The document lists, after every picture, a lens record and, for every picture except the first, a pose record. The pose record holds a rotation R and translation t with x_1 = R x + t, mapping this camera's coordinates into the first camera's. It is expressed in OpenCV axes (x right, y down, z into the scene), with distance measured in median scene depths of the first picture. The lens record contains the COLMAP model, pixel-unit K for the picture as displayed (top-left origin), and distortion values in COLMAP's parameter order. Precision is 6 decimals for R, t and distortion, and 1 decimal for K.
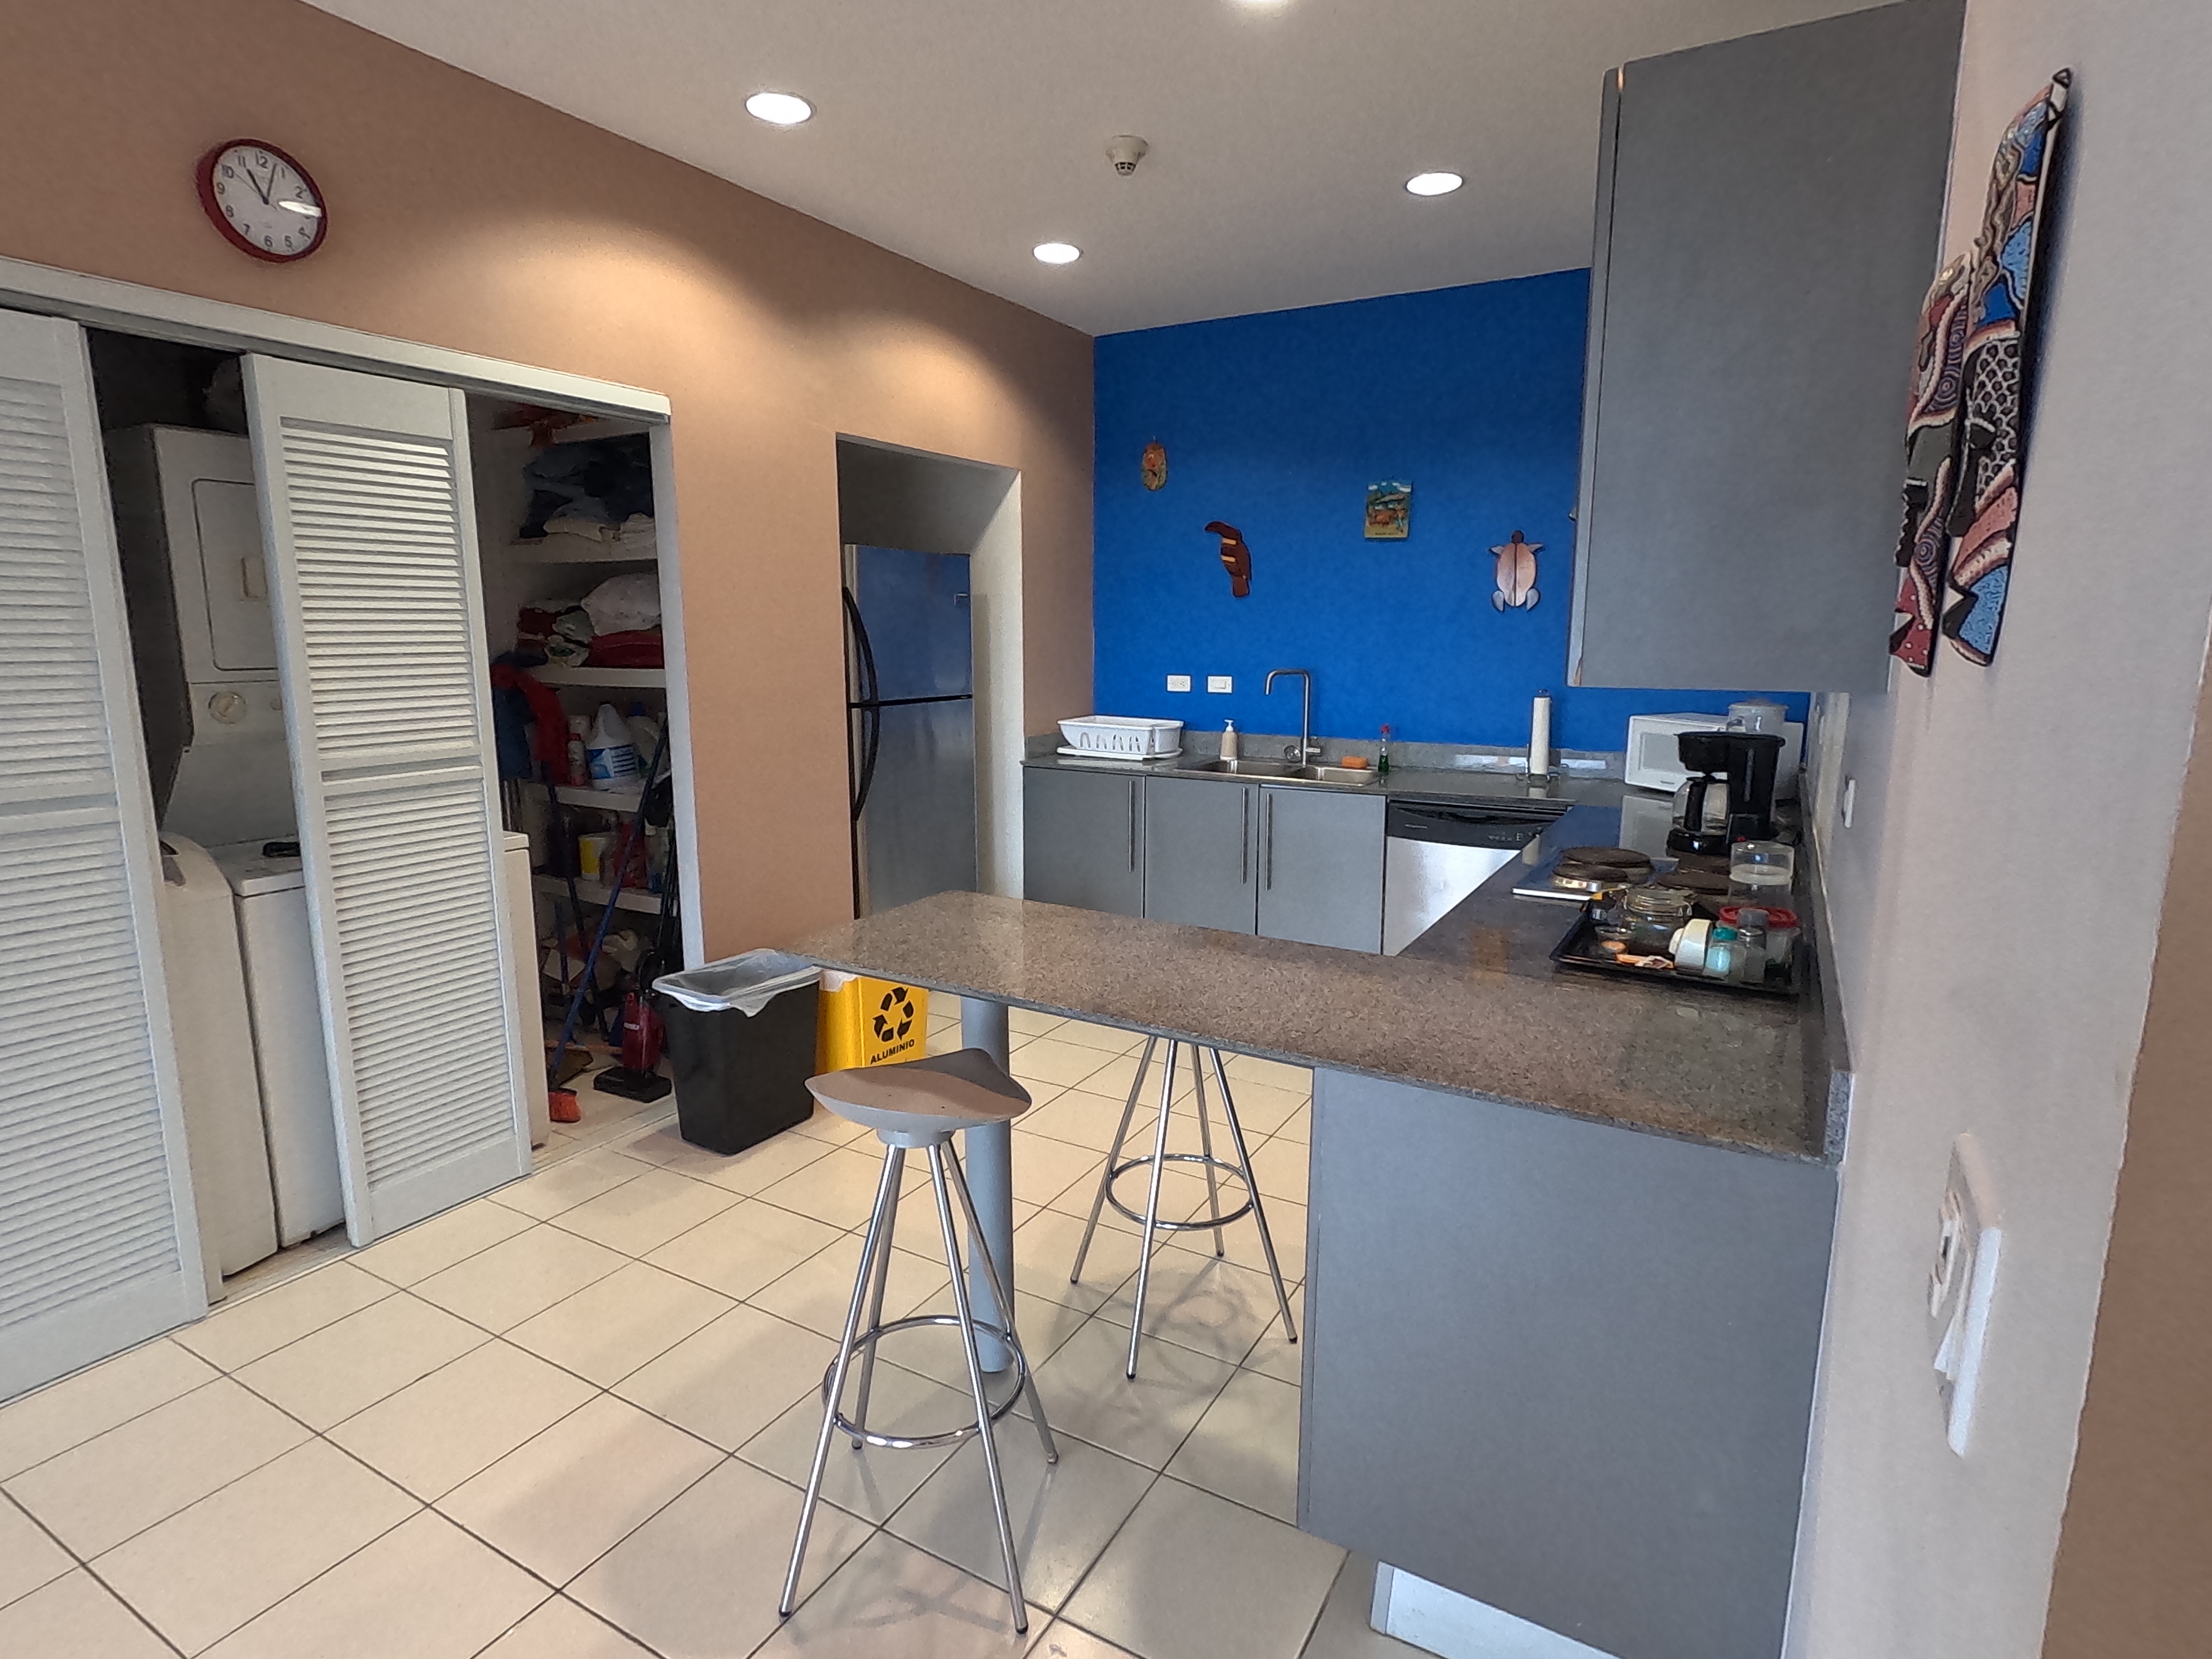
lens RADIAL K [[1156.9, 0, 1106.5], [0, 1156.9, 823.7], [0, 0, 1]] dist [0.009436, -0.008364]
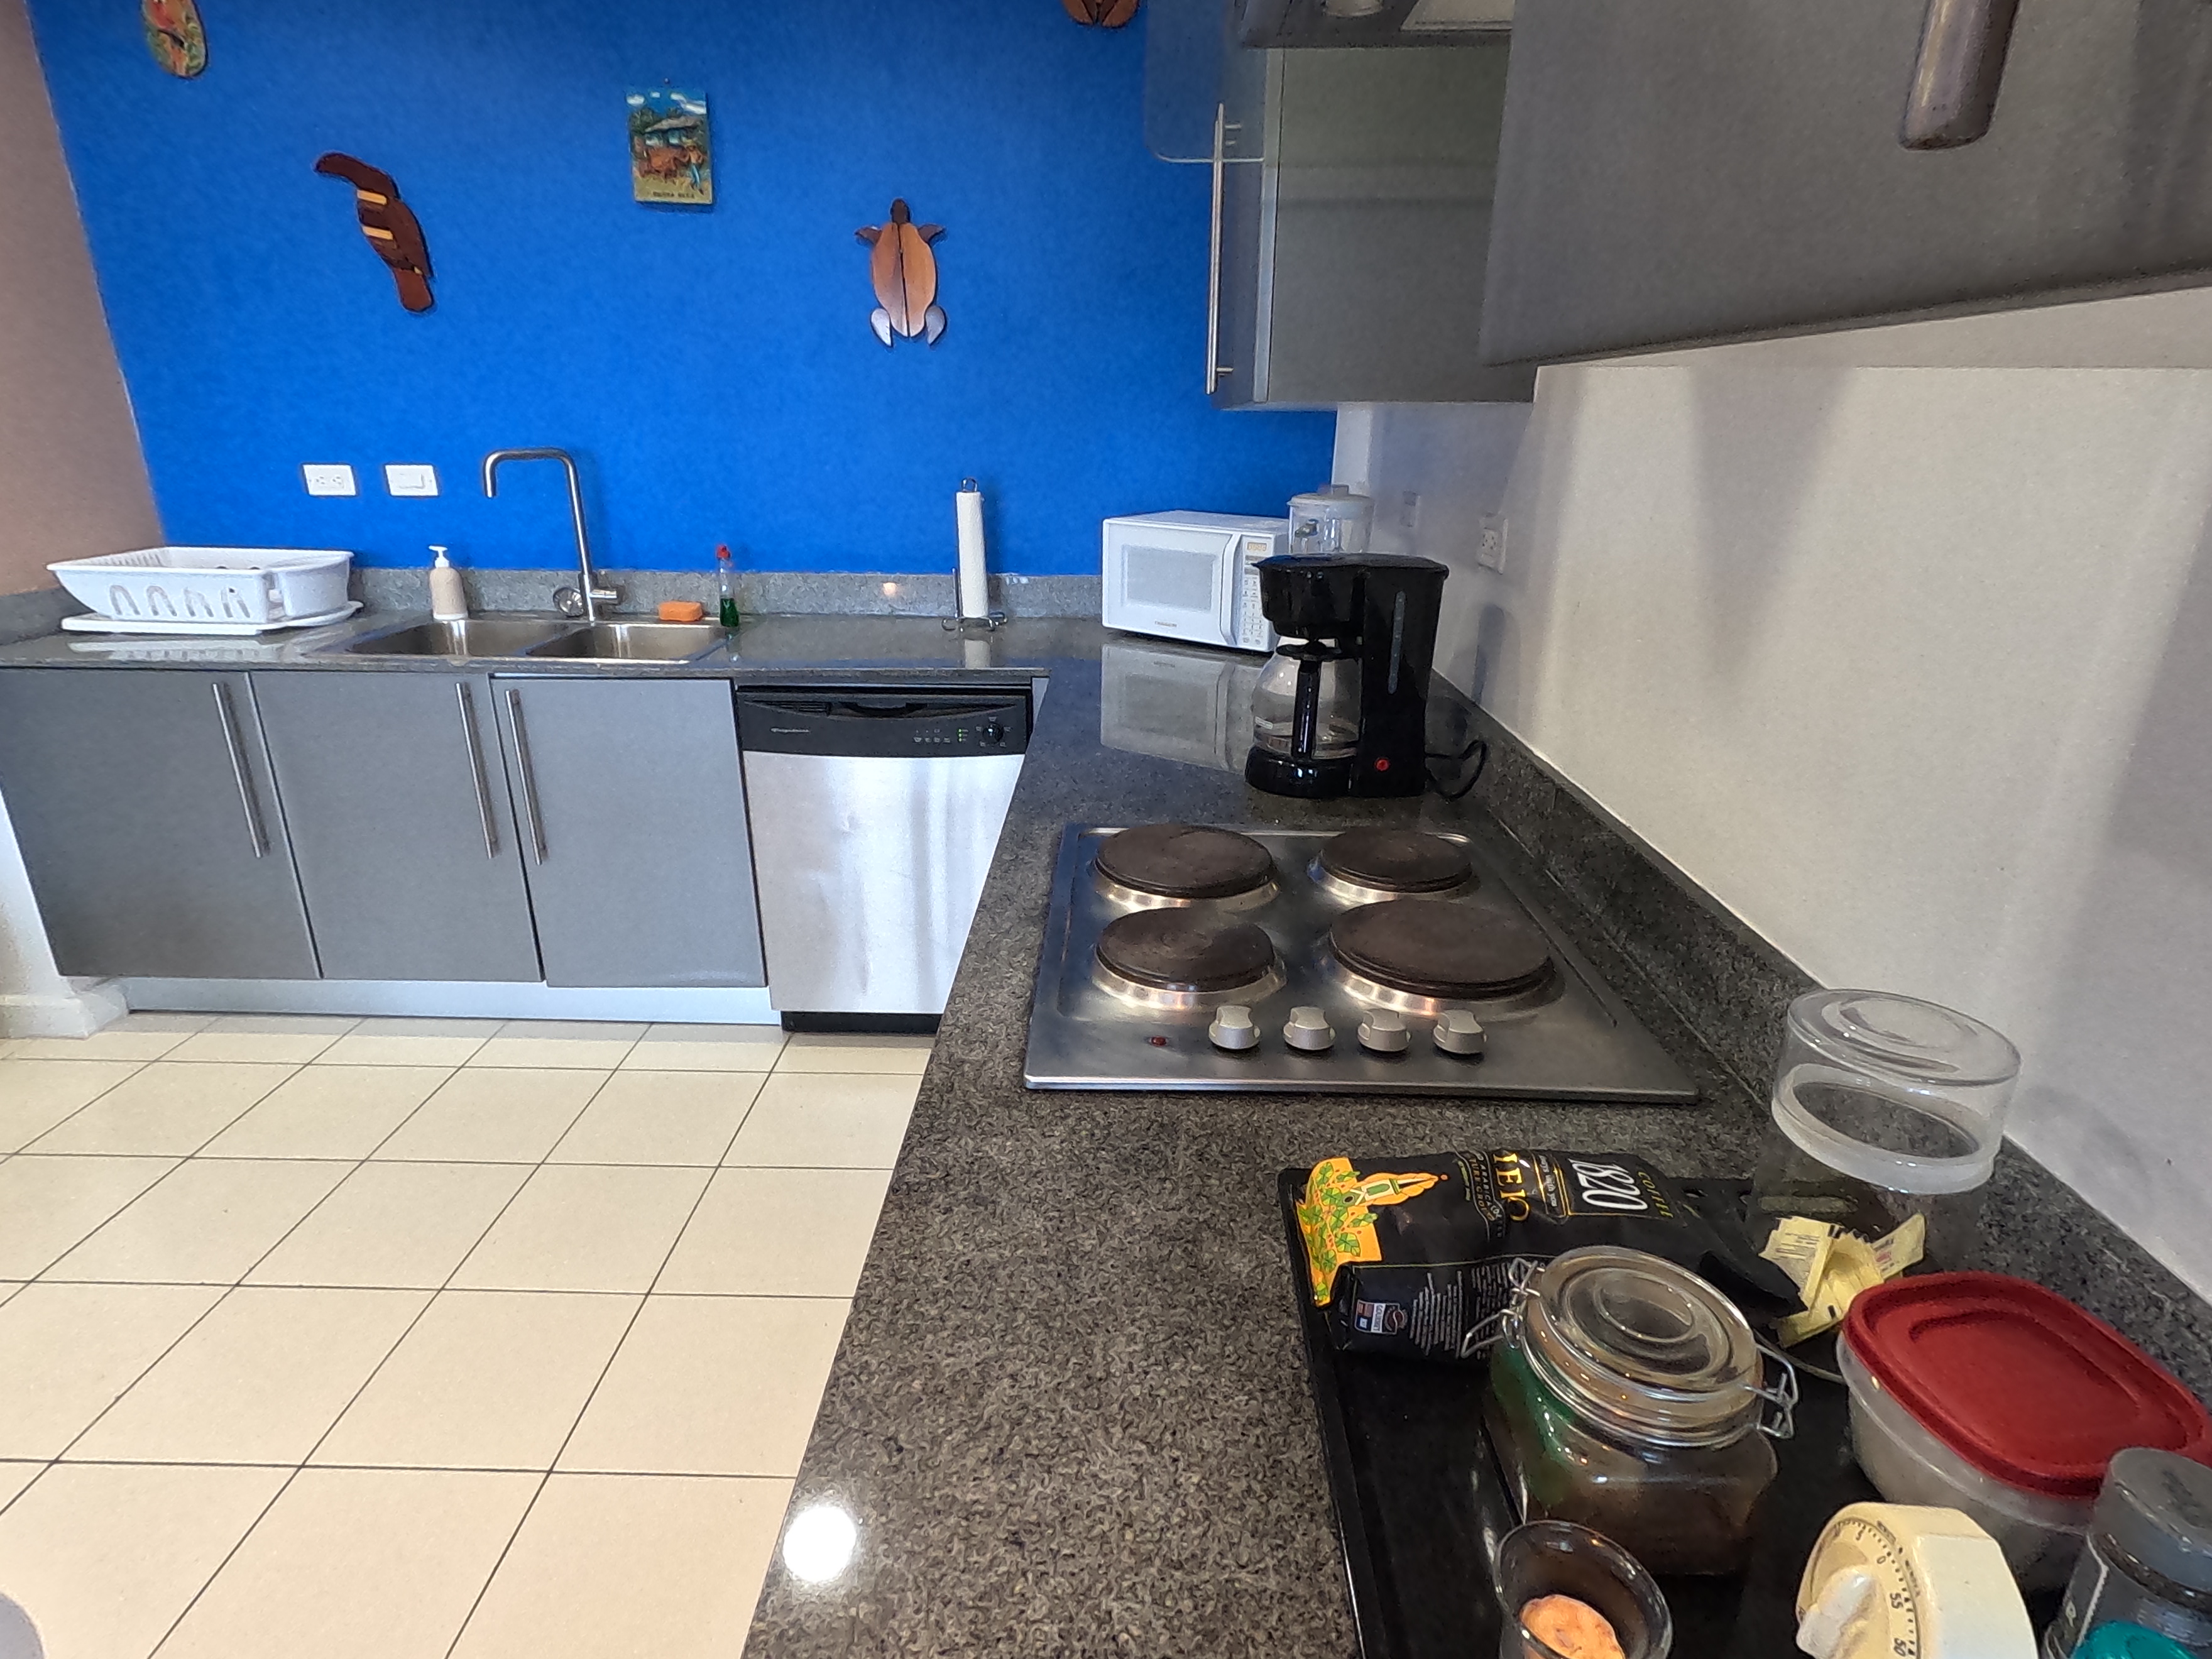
lens RADIAL K [[1156.9, 0, 1114.1], [0, 1156.9, 833.3], [0, 0, 1]] dist [0.009436, -0.008364]
pose [[0.873361, -0.160991, 0.459699, 0.115136], [0.076723, 0.977485, 0.196563, -0.040867], [-0.480993, -0.136401, 0.866049, 0.355482]]
